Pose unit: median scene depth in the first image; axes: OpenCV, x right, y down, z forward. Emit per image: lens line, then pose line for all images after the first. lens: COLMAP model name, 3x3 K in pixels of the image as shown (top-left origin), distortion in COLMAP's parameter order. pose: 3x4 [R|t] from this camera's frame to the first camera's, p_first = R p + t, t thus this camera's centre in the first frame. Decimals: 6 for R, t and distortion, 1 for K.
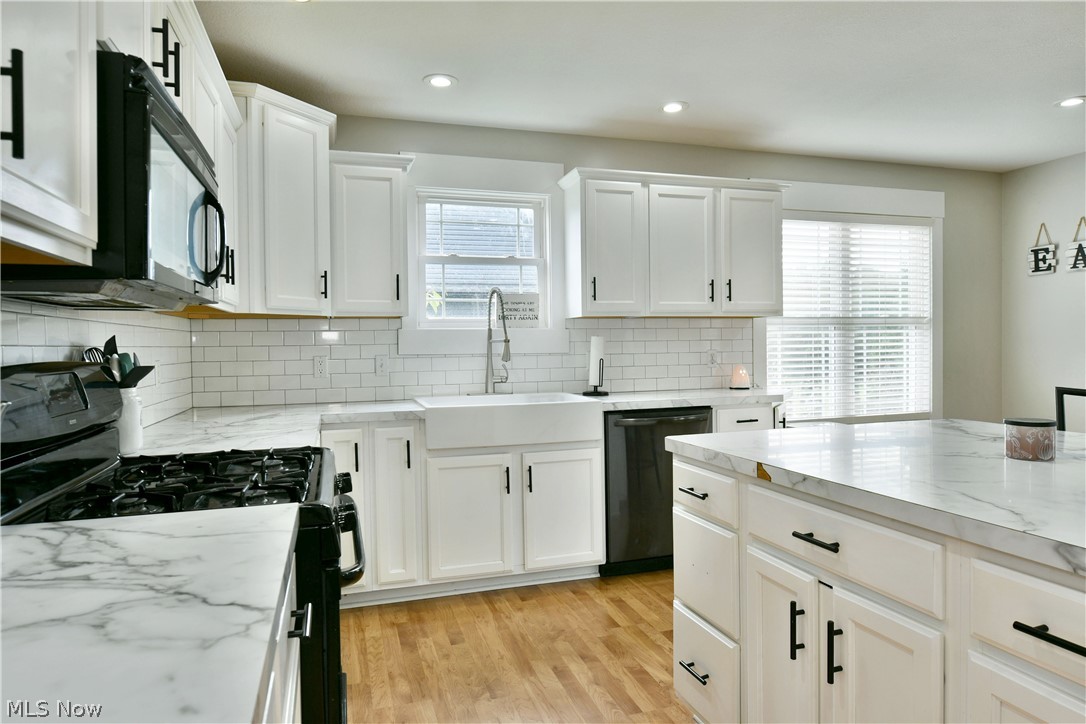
lens RADIAL K [[658.1, 0, 538.7], [0, 658.1, 358.2], [0, 0, 1]] dist [-0.014354, -0.005182]
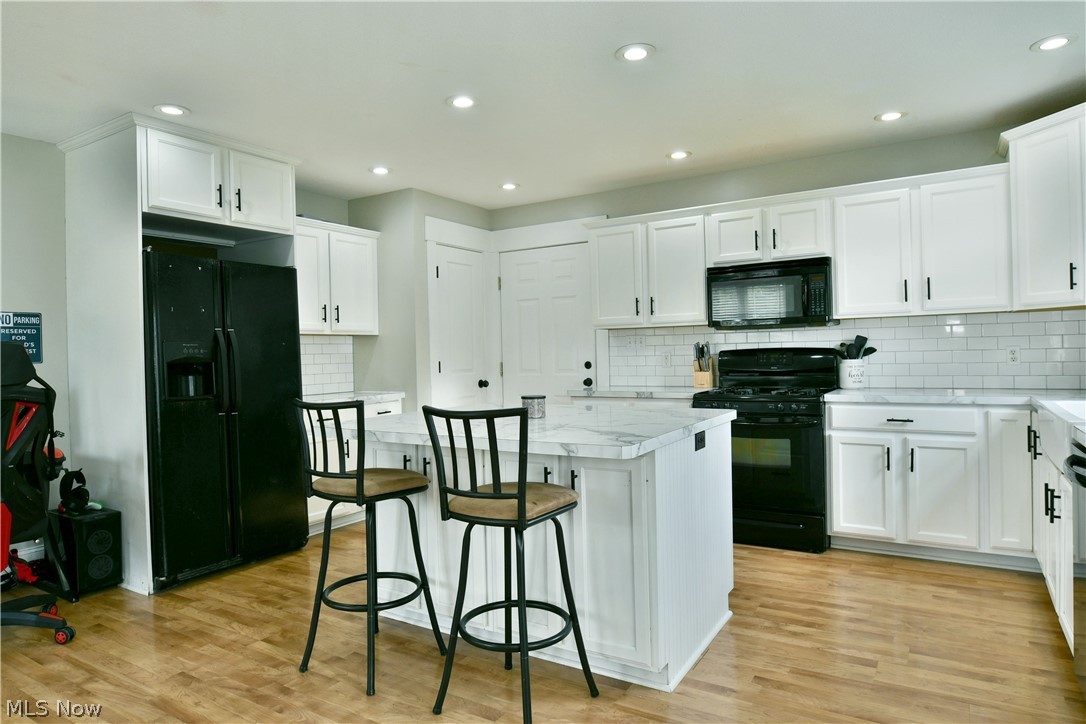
lens RADIAL K [[658.1, 0, 538.7], [0, 658.1, 358.2], [0, 0, 1]] dist [-0.014354, -0.005182]
pose [[-0.754206, 0.040229, -0.655404, 0.860398], [0.021910, 0.999108, 0.036113, -0.032515], [0.656272, 0.012877, -0.754414, 1.059672]]
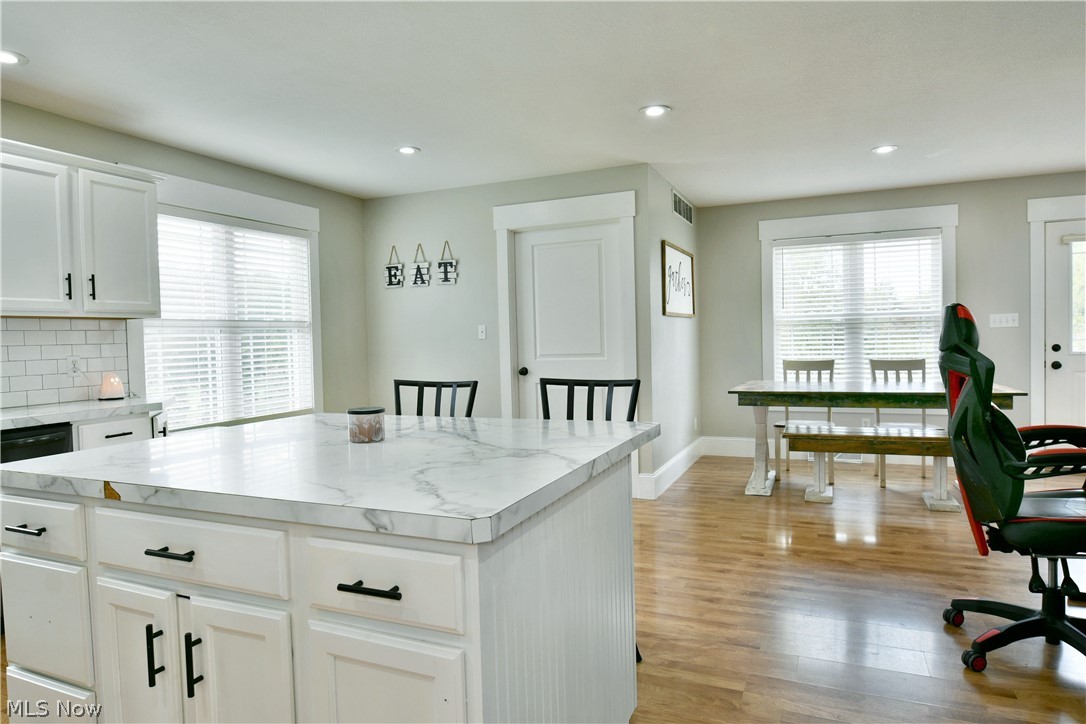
lens RADIAL K [[658.1, 0, 538.7], [0, 658.1, 358.2], [0, 0, 1]] dist [-0.014354, -0.005182]
pose [[0.657504, -0.025233, 0.753029, 0.027018], [0.028739, 0.999552, 0.008401, 0.000548], [-0.752903, 0.016117, 0.657934, -0.013288]]
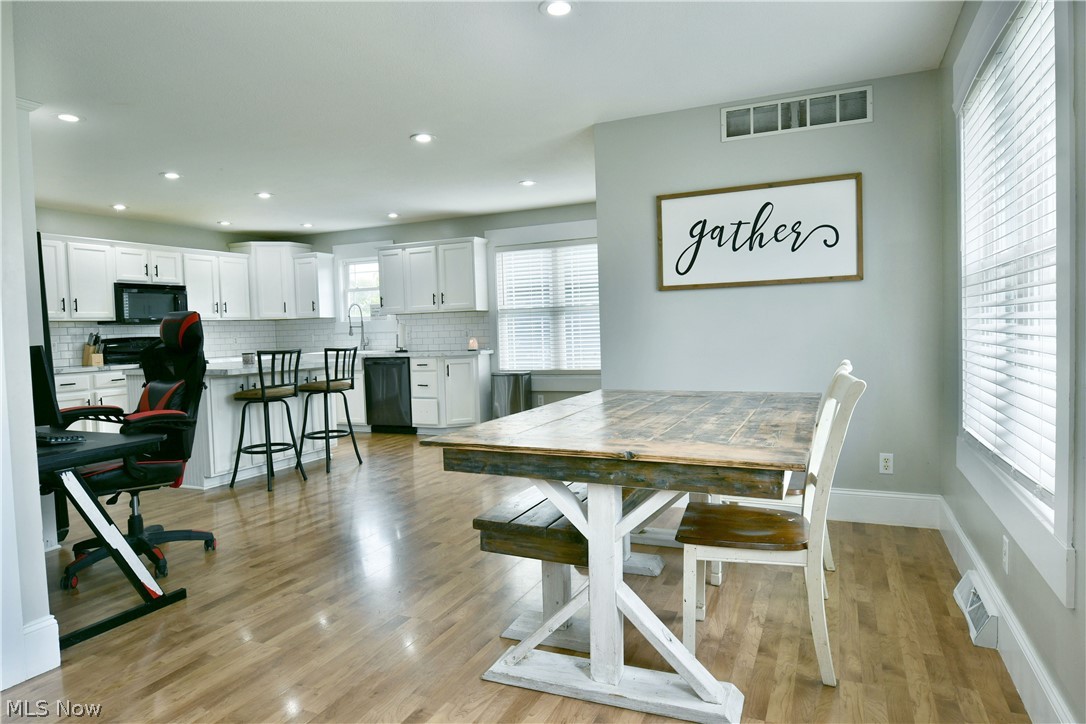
lens RADIAL K [[658.1, 0, 538.7], [0, 658.1, 358.2], [0, 0, 1]] dist [-0.014354, -0.005182]
pose [[0.749266, 0.020919, -0.661939, 1.921455], [0.006540, 0.999219, 0.038980, -0.002010], [0.662237, -0.033536, 0.748543, -0.279152]]
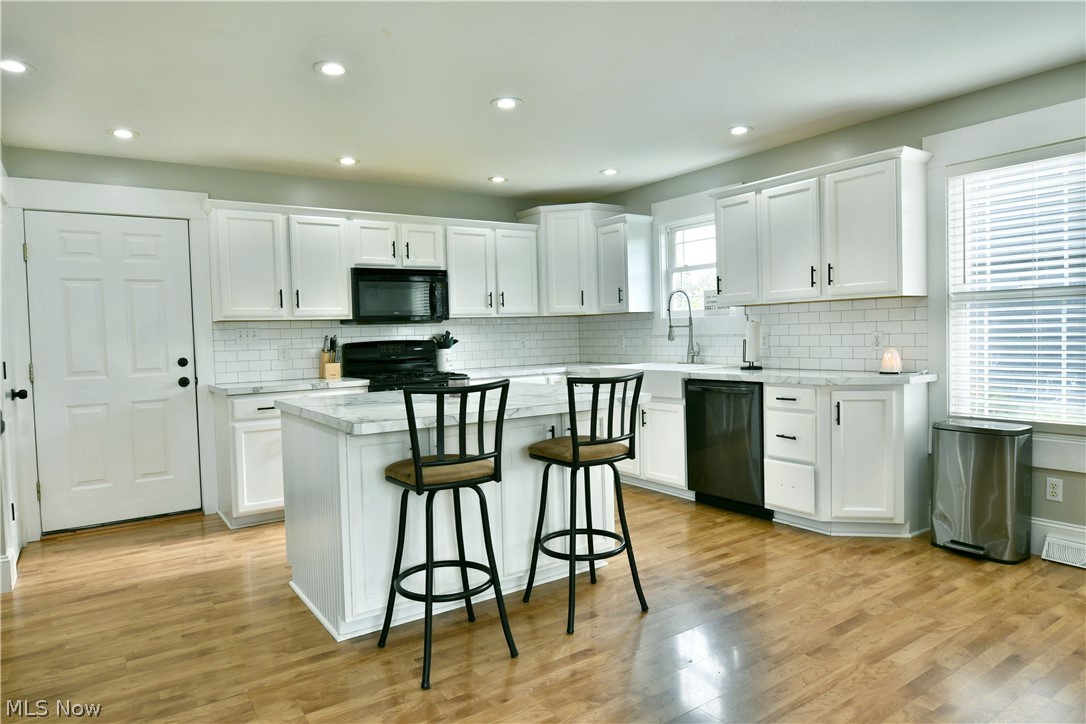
lens RADIAL K [[658.1, 0, 538.7], [0, 658.1, 358.2], [0, 0, 1]] dist [-0.014354, -0.005182]
pose [[0.294051, 0.042539, -0.954843, 1.228315], [0.004637, 0.998934, 0.045931, -0.023839], [0.955778, -0.017933, 0.293541, 0.287868]]
